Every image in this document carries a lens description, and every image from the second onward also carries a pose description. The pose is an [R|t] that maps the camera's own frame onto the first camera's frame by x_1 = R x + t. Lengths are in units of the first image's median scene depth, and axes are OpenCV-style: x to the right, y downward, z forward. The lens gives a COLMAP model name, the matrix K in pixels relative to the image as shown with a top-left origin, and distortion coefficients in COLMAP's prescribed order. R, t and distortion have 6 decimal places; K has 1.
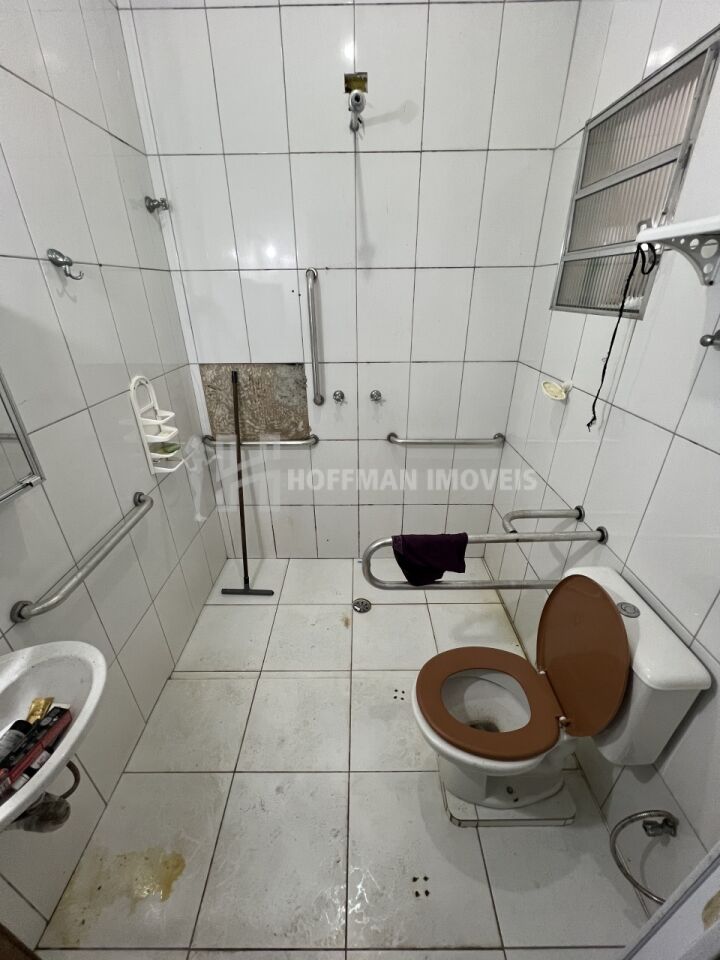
lens RADIAL K [[384.8, 0, 359.1], [0, 384.8, 479.4], [0, 0, 1]] dist [-0.000874, -0.000004]
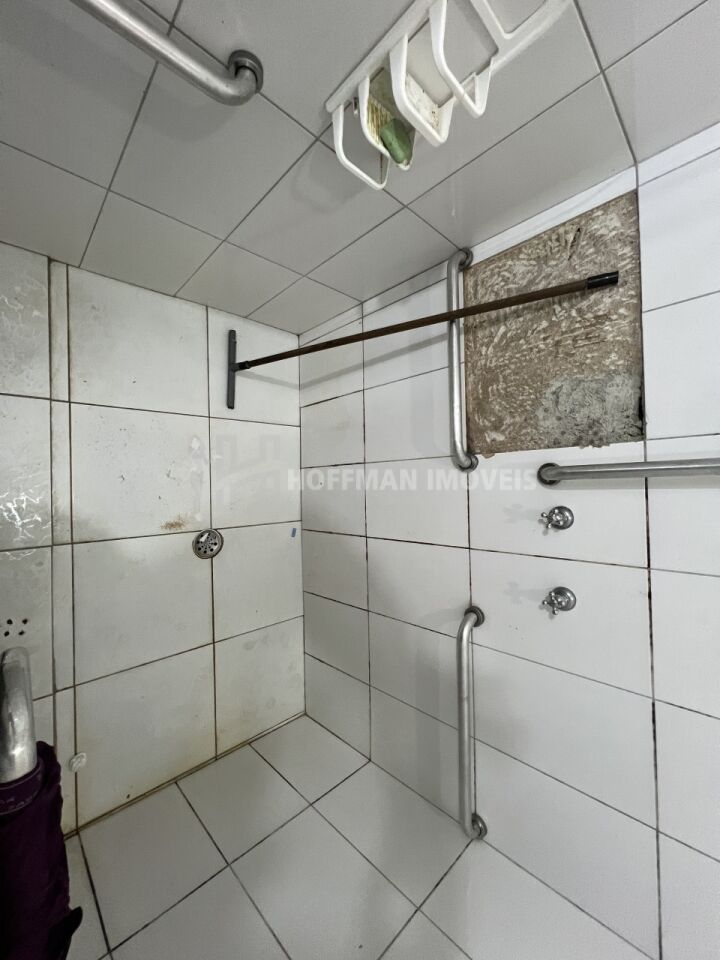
lens RADIAL K [[384.8, 0, 359.7], [0, 384.8, 482.1], [0, 0, 1]] dist [-0.000874, -0.000004]
pose [[0.017037, 0.999847, -0.004024, -0.096588], [-0.943832, 0.017410, 0.329965, -0.141560], [0.329985, -0.001824, 0.943984, 0.483602]]
